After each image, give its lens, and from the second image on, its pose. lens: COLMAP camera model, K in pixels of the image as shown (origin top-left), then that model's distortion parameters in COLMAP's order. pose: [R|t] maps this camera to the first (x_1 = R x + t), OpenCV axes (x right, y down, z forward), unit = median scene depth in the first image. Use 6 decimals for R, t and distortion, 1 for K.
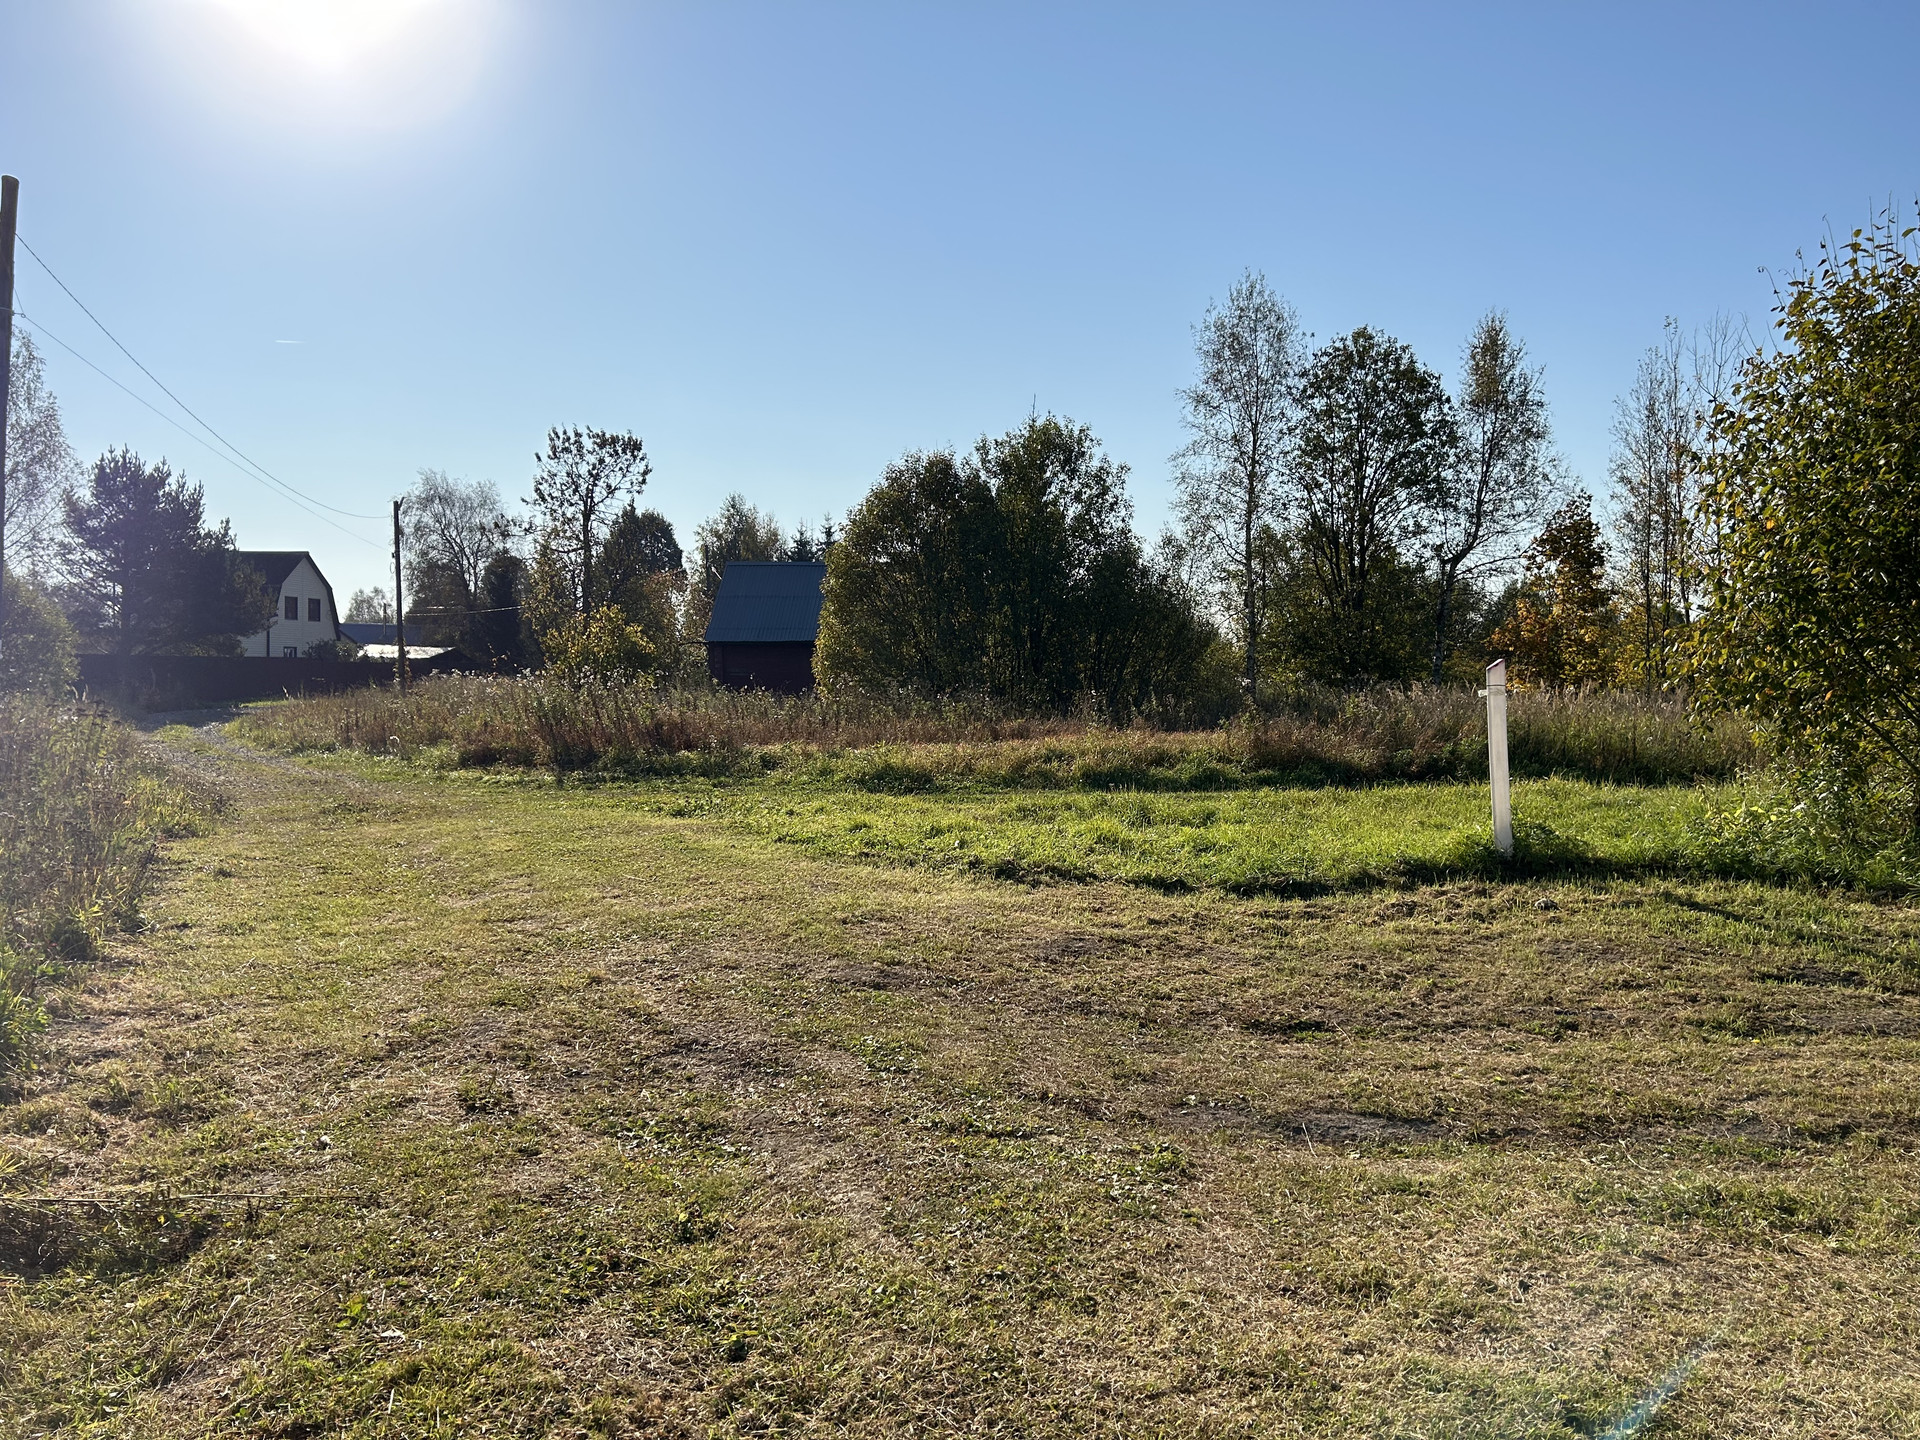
lens RADIAL K [[1431.4, 0, 964.4], [0, 1431.4, 716.8], [0, 0, 1]] dist [0.060771, -0.057225]
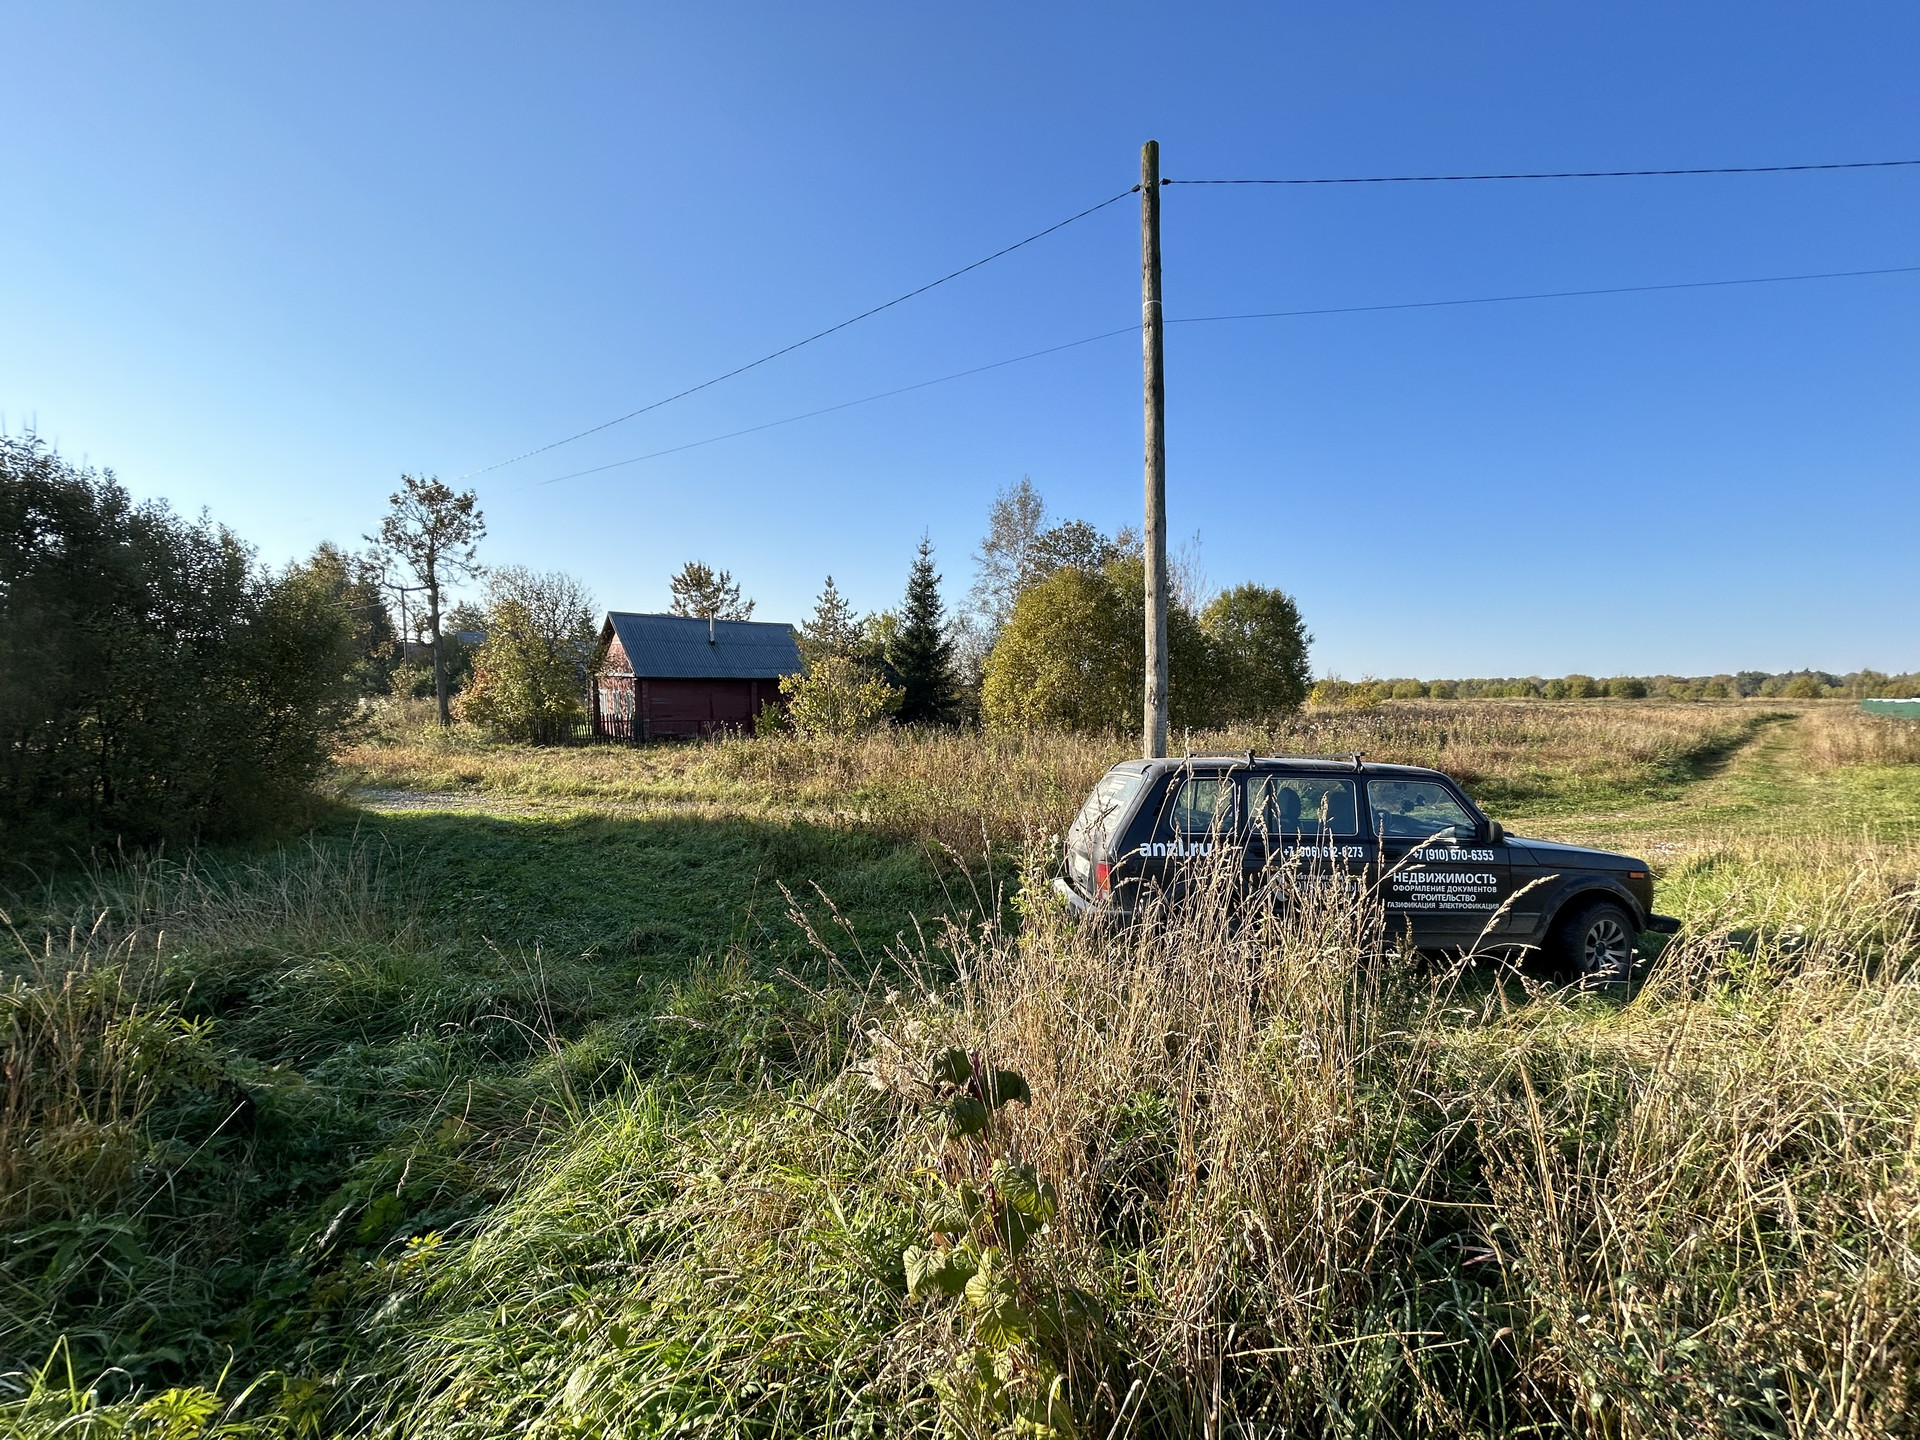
lens RADIAL K [[767.5, 0, 952.2], [0, 767.5, 715.1], [0, 0, 1]] dist [-0.003131, 0.000870]
pose [[0.700364, -0.019231, 0.713526, -0.654991], [0.013708, 0.999815, 0.013492, -0.034642], [-0.713654, 0.000332, 0.700498, 0.484369]]
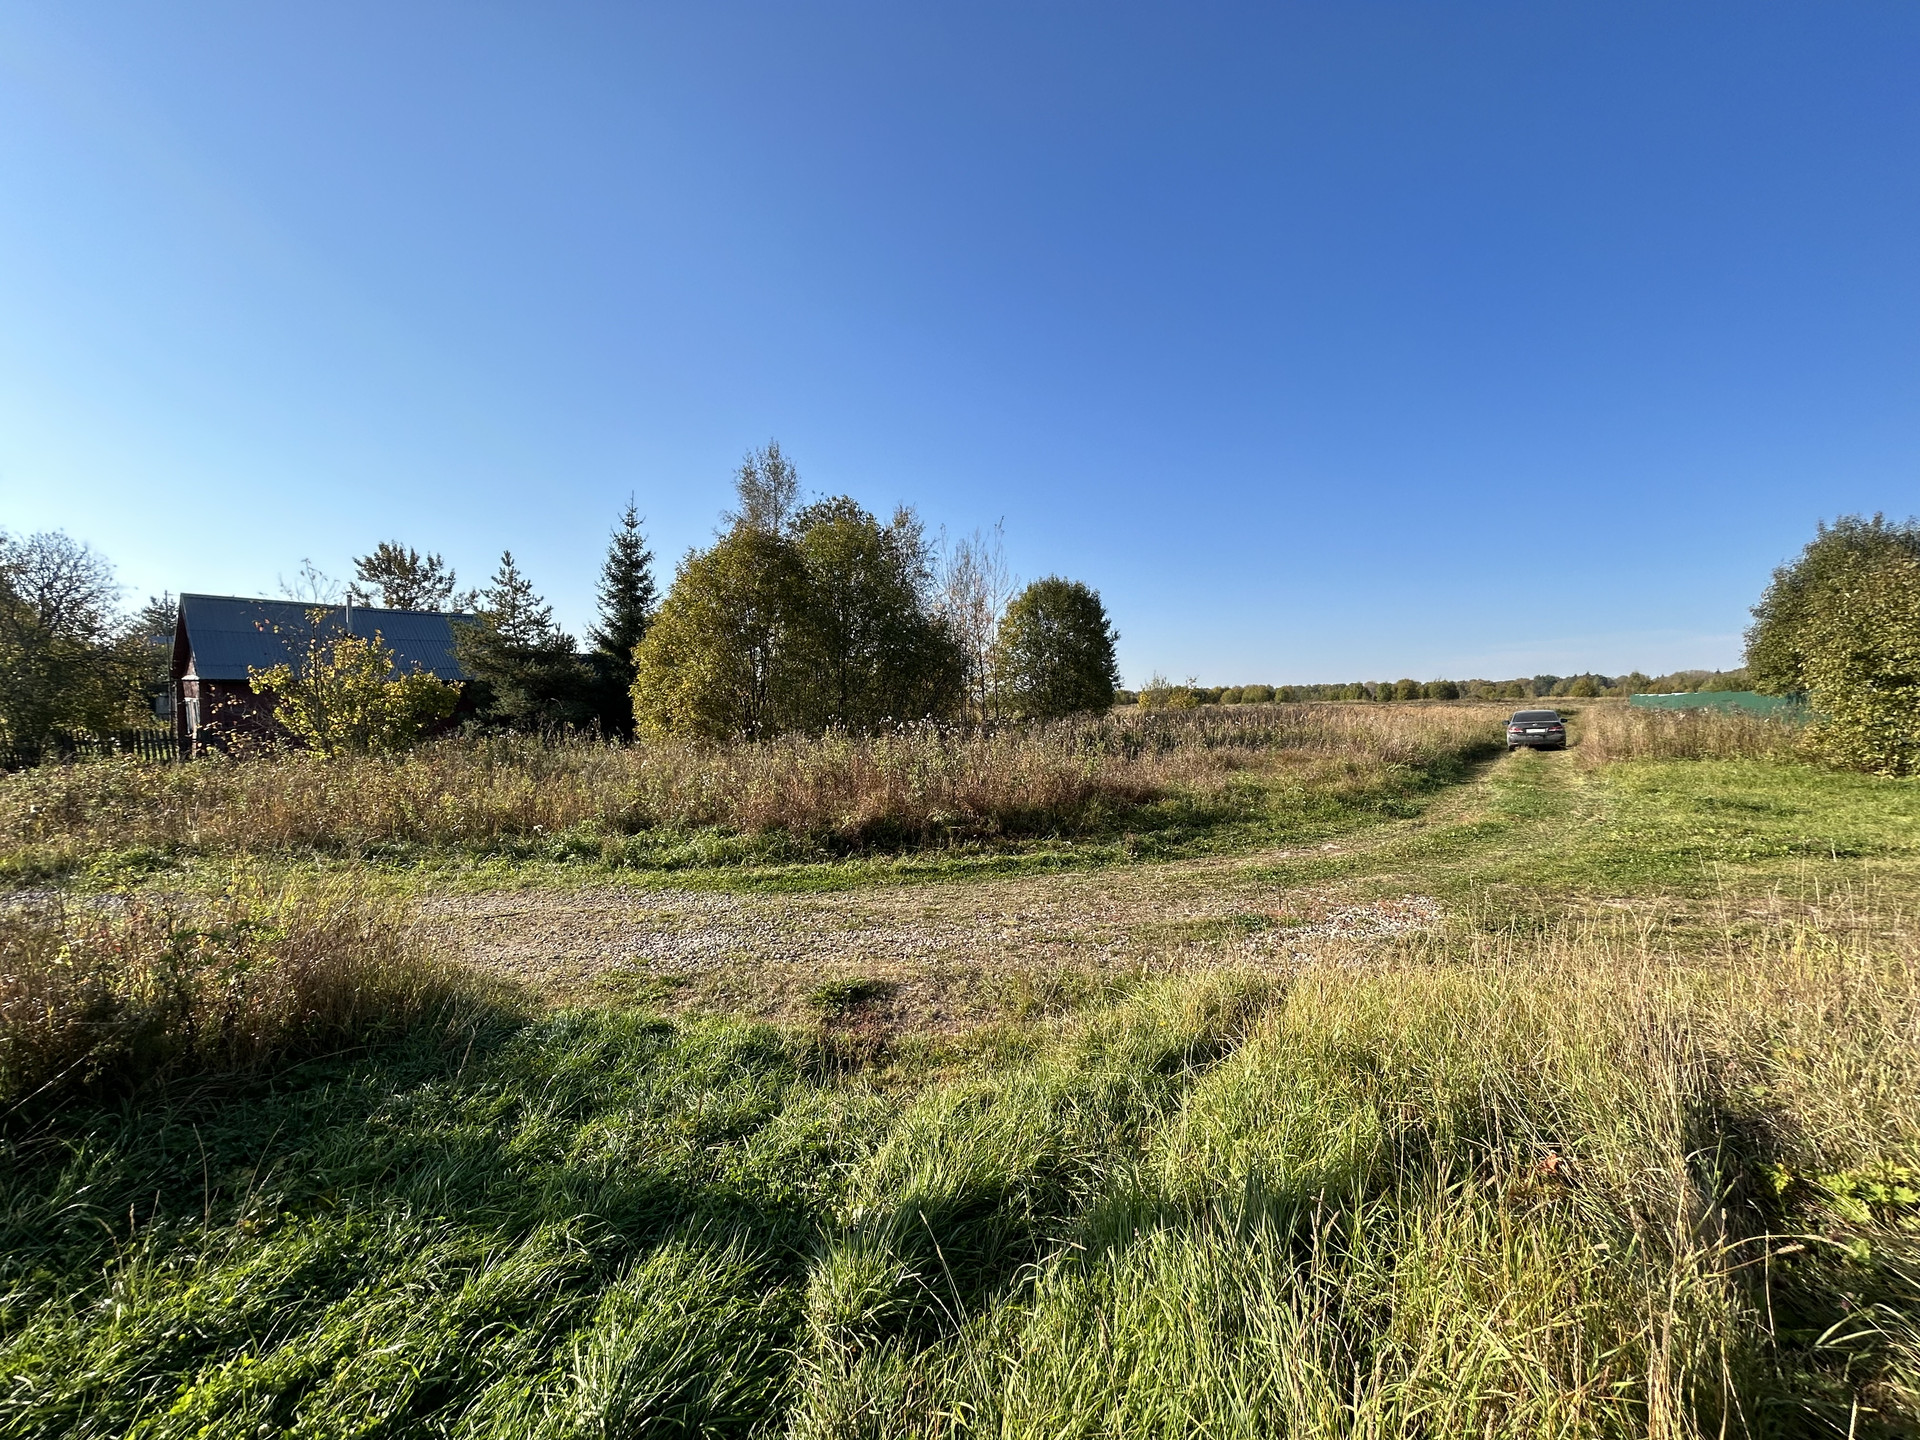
lens RADIAL K [[767.5, 0, 952.2], [0, 767.5, 716.0], [0, 0, 1]] dist [-0.003131, 0.000870]
pose [[0.588546, -0.020091, 0.808214, -0.414629], [0.029576, 0.999557, 0.003310, -0.022774], [-0.807923, 0.021956, 0.588879, 0.461214]]
